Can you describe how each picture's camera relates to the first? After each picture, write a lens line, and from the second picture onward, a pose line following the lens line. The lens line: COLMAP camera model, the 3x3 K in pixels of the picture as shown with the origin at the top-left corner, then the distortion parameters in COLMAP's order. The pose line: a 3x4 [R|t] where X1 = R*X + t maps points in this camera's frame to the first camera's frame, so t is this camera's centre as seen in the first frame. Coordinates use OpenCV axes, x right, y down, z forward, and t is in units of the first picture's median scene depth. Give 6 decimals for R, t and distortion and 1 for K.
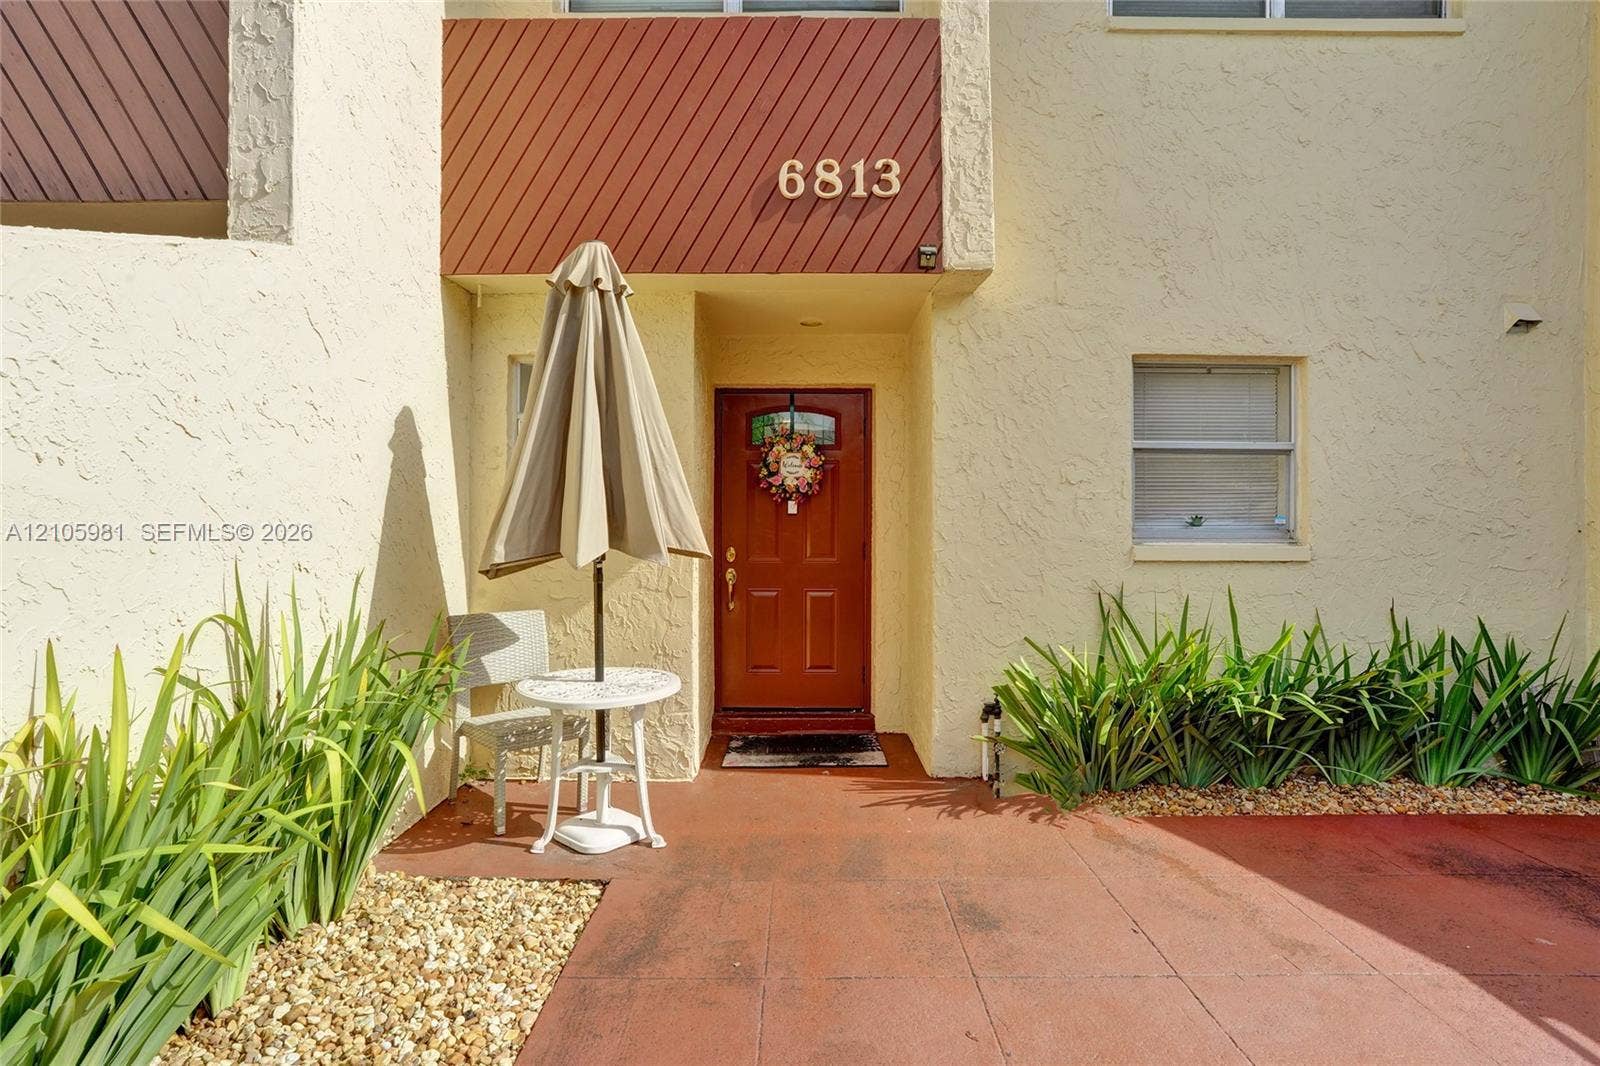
lens RADIAL K [[731.4, 0, 799.2], [0, 731.4, 512.1], [0, 0, 1]] dist [-0.033192, 0.011566]
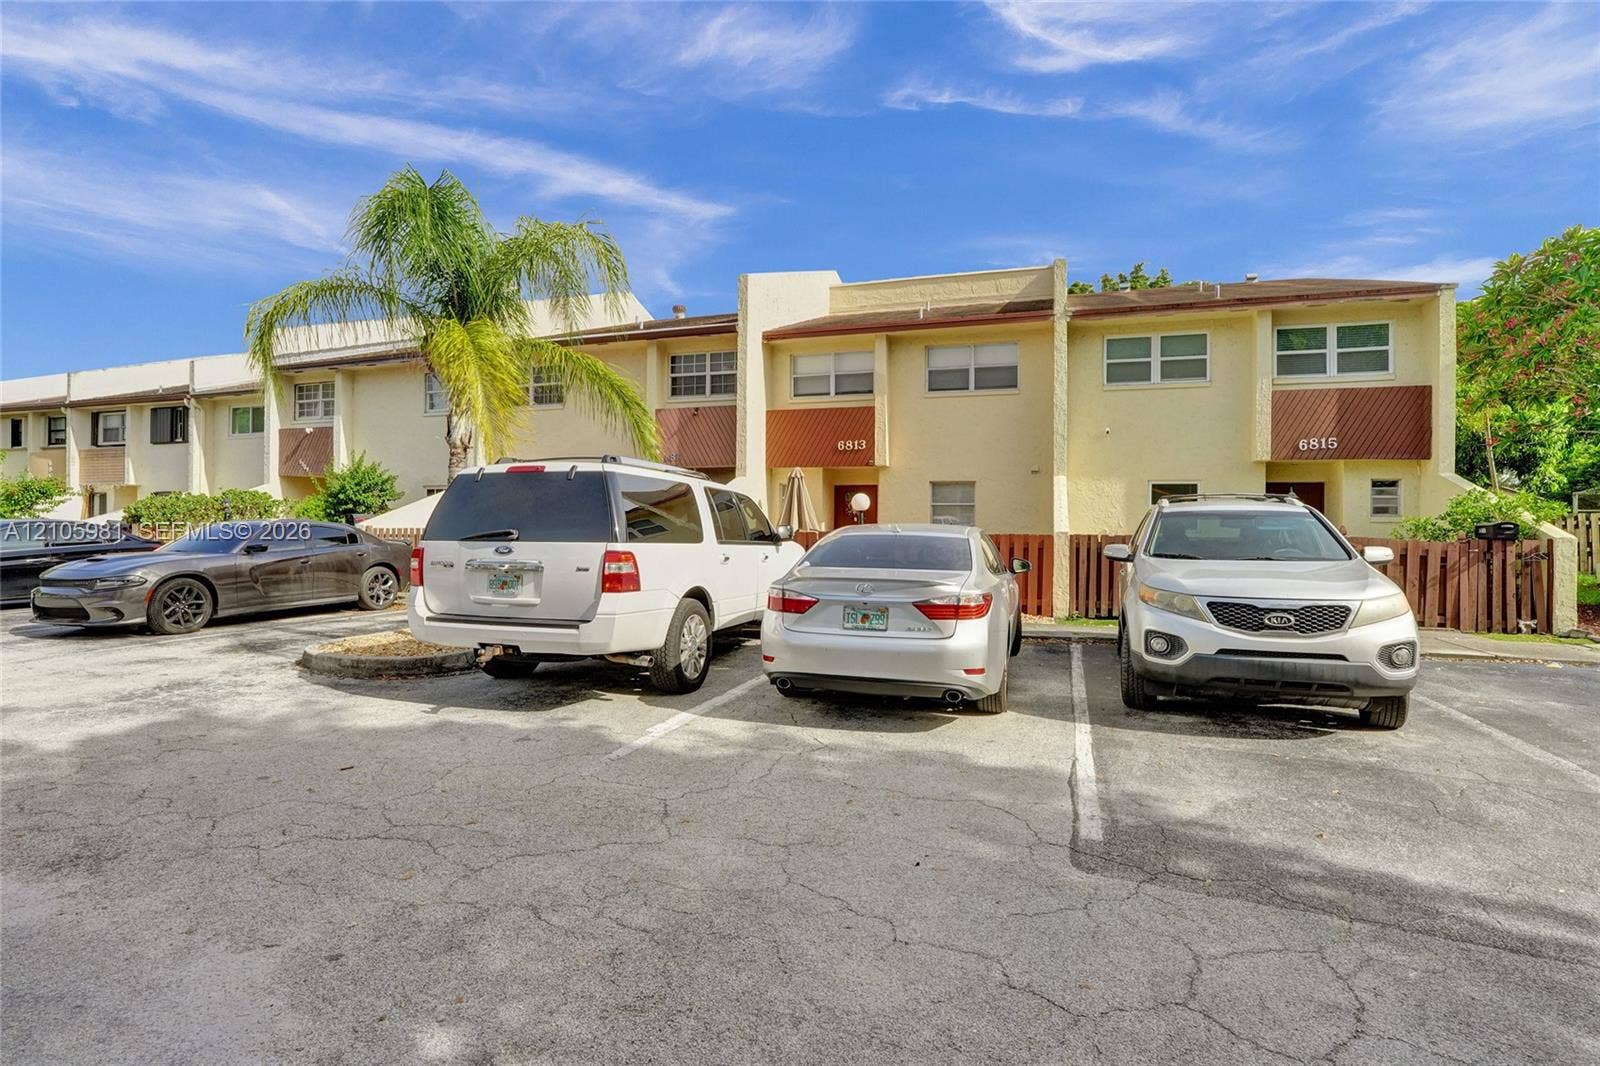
lens RADIAL K [[731.4, 0, 799.2], [0, 731.4, 512.1], [0, 0, 1]] dist [-0.033192, 0.011566]
pose [[0.946848, 0.005309, -0.321638, 1.163924], [0.001497, 0.999780, 0.020910, -0.148607], [0.321678, -0.020280, 0.946632, -3.244149]]
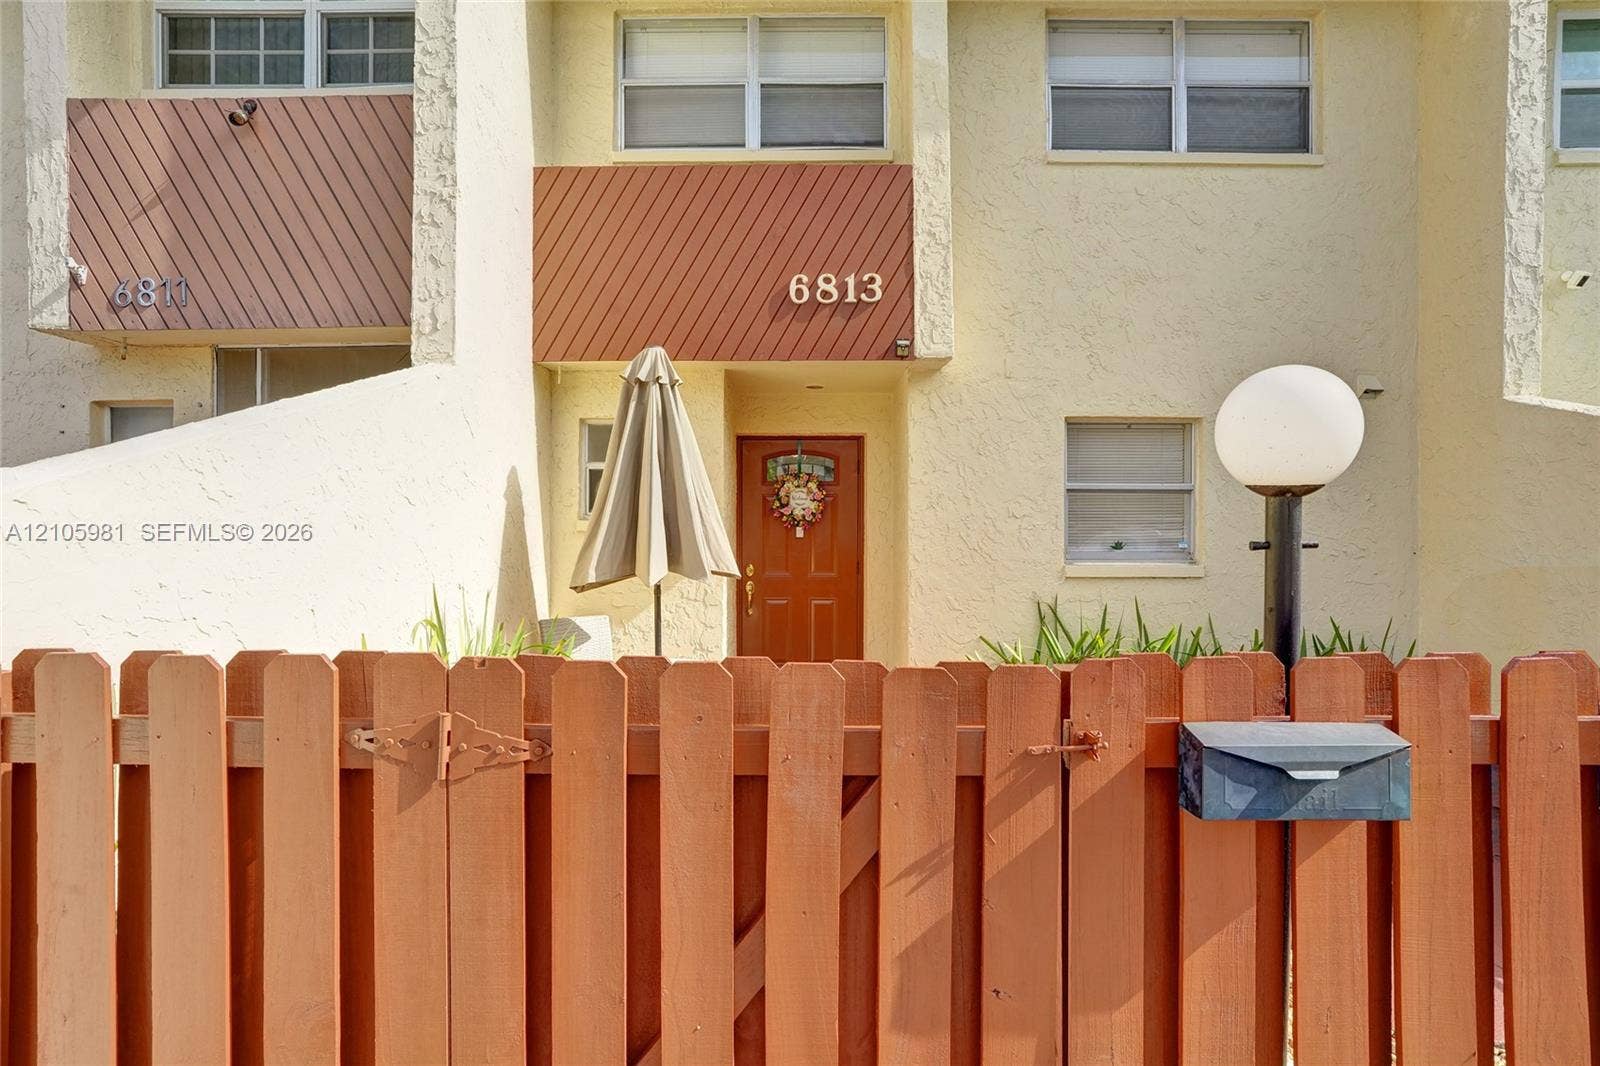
lens RADIAL K [[760.7, 0, 800.0], [0, 760.7, 533.0], [0, 0, 1]] dist [-0.047207, 0.000227]
pose [[0.999977, -0.000265, -0.006770, 0.000014], [0.000463, 0.999574, 0.029196, -0.056385], [0.006760, -0.029198, 0.999551, -0.378098]]
